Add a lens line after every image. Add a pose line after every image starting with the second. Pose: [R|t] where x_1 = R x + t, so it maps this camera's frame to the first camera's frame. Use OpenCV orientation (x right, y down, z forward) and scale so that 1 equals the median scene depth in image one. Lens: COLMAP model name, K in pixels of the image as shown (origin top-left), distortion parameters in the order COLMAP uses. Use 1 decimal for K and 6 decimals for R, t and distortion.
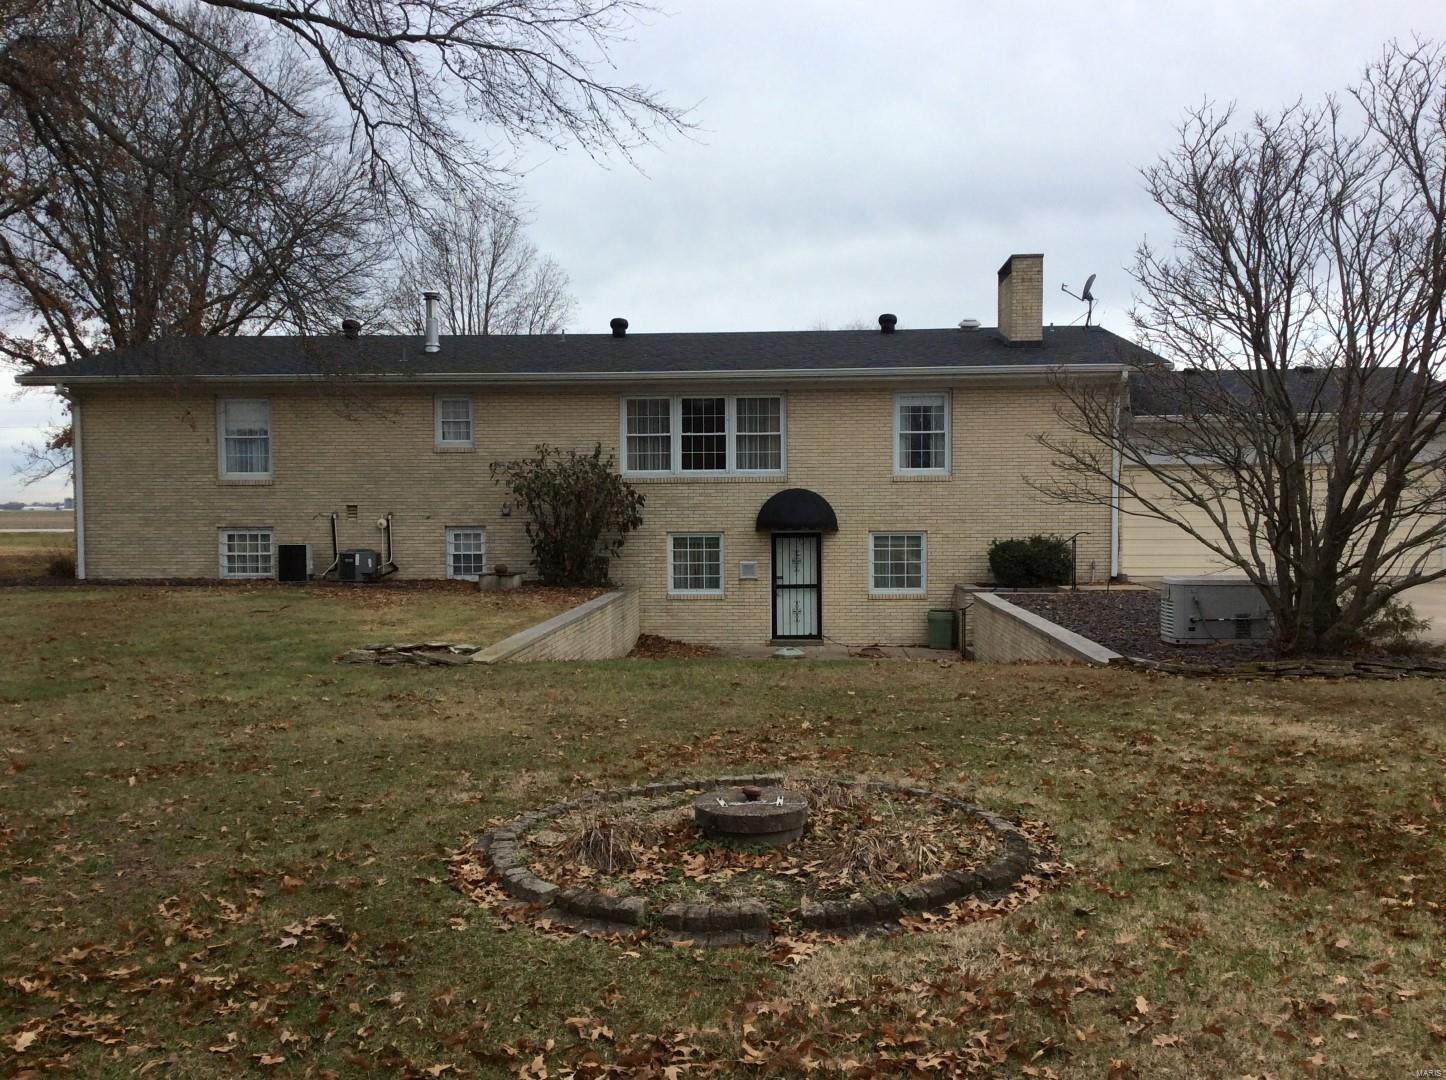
lens RADIAL K [[1323.0, 0, 715.6], [0, 1323.0, 552.6], [0, 0, 1]] dist [0.178081, -0.361690]
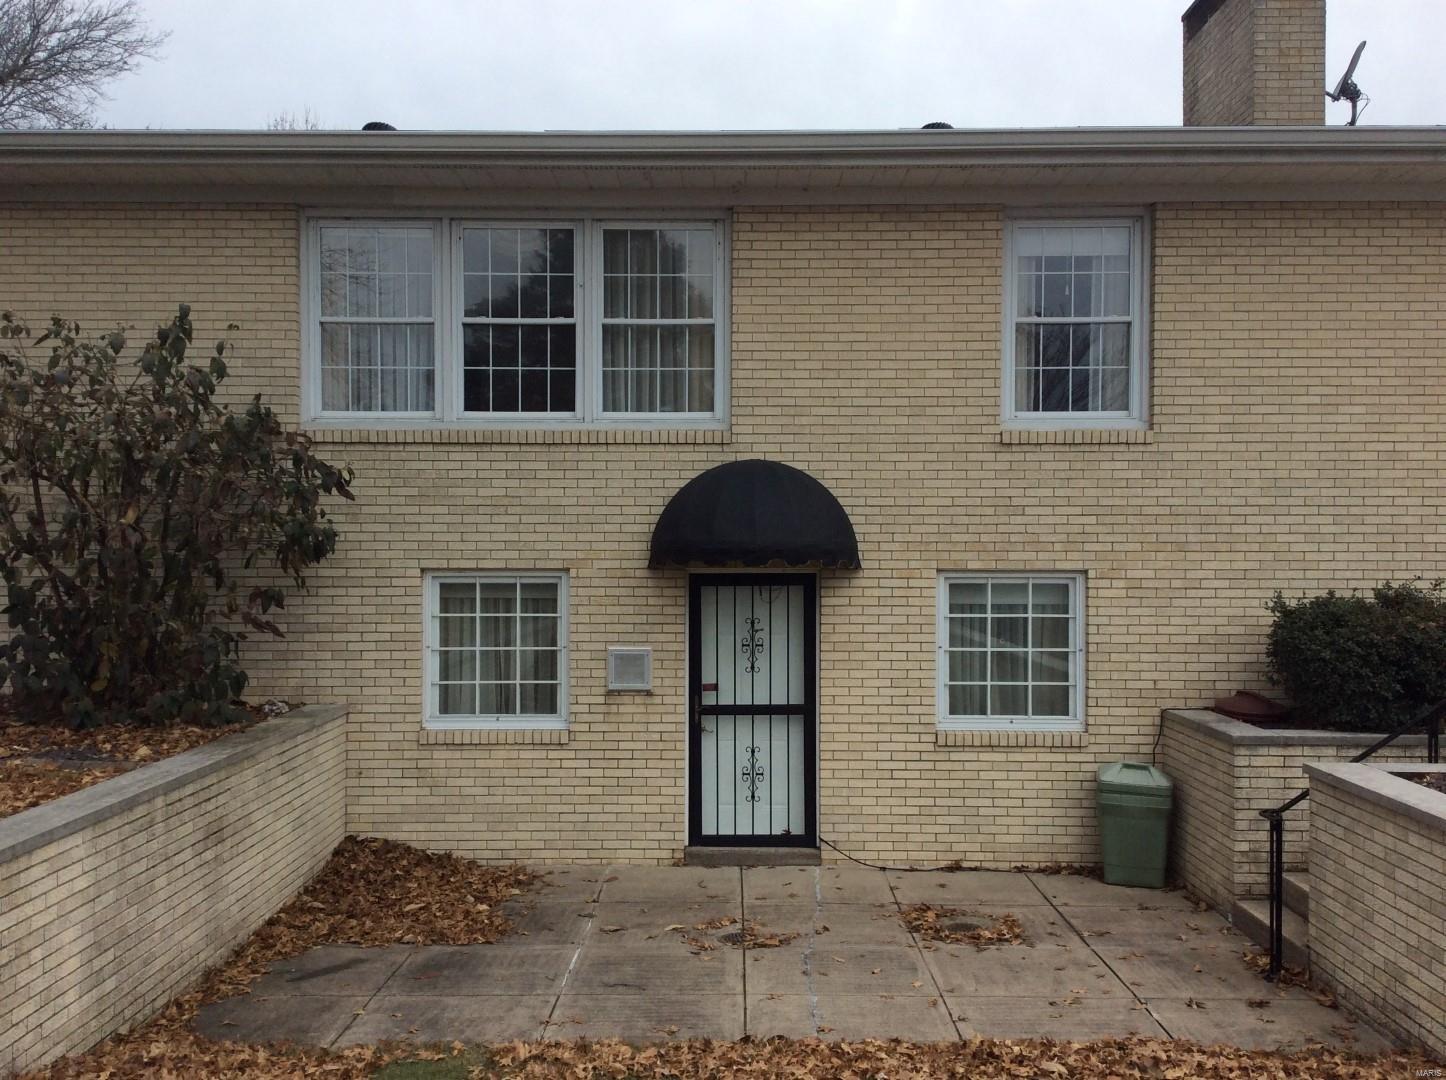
lens RADIAL K [[1323.0, 0, 715.6], [0, 1323.0, 552.6], [0, 0, 1]] dist [0.178081, -0.361690]
pose [[0.998895, 0.008724, 0.046170, 0.031631], [-0.006814, 0.999121, -0.041365, -0.004742], [-0.046490, 0.041005, 0.998077, 0.605558]]
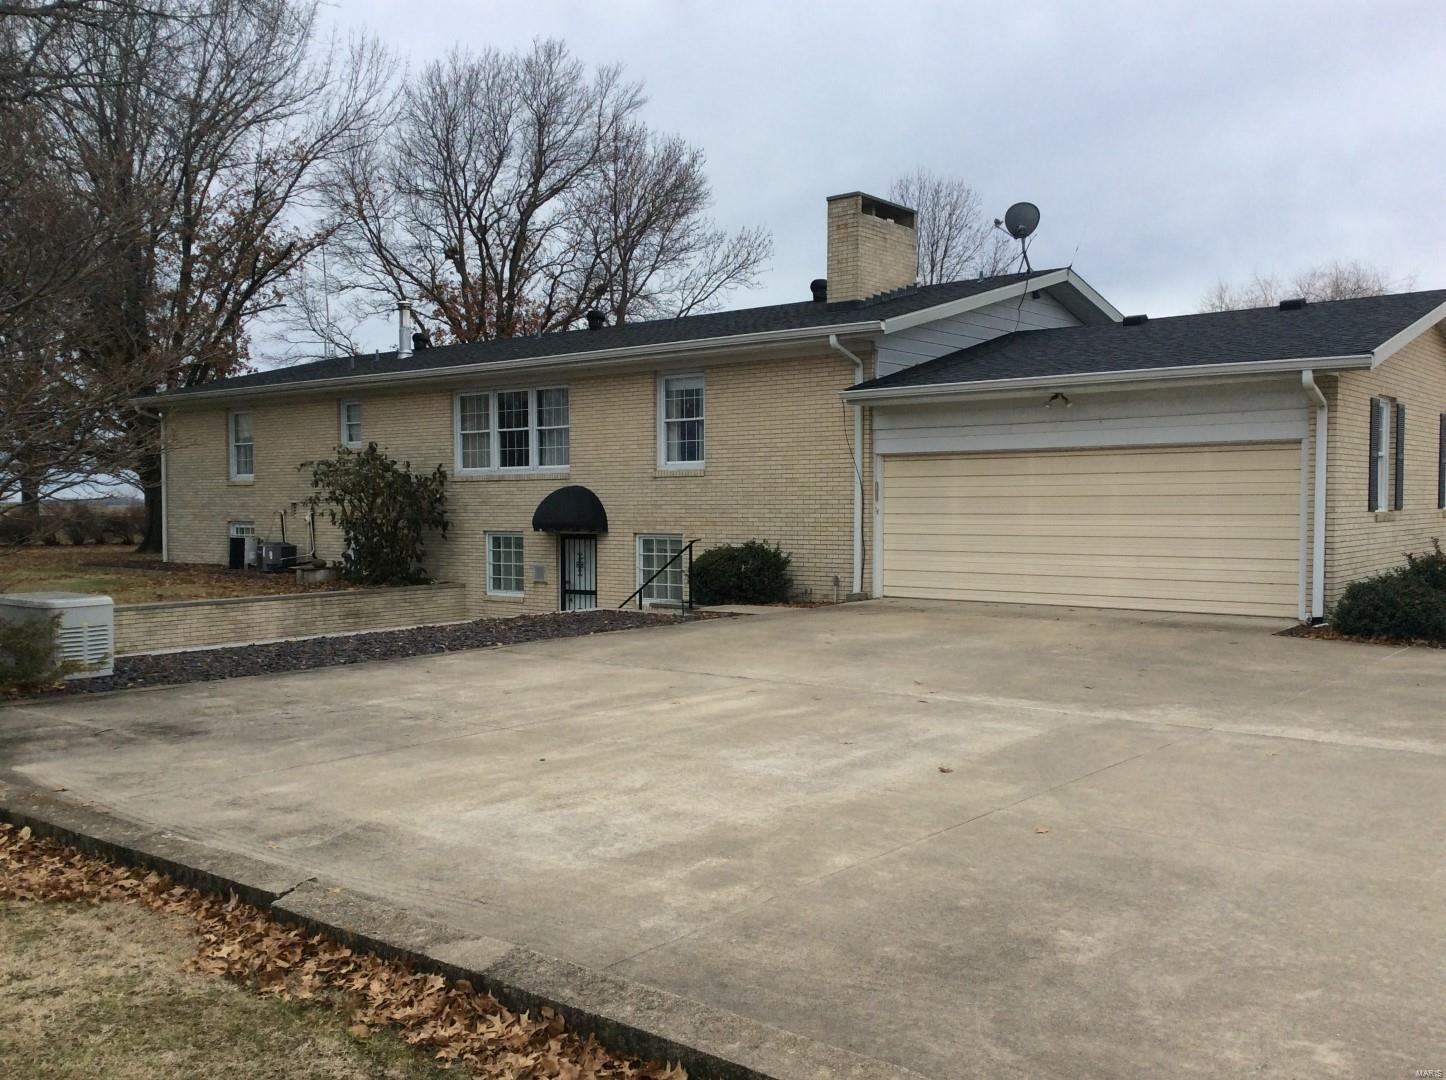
lens RADIAL K [[1323.0, 0, 715.6], [0, 1323.0, 552.6], [0, 0, 1]] dist [0.178081, -0.361690]
pose [[0.807044, 0.024235, -0.589994, 0.679877], [-0.024090, 0.999677, 0.008110, -0.011747], [0.590000, 0.007668, 0.807367, 0.311009]]
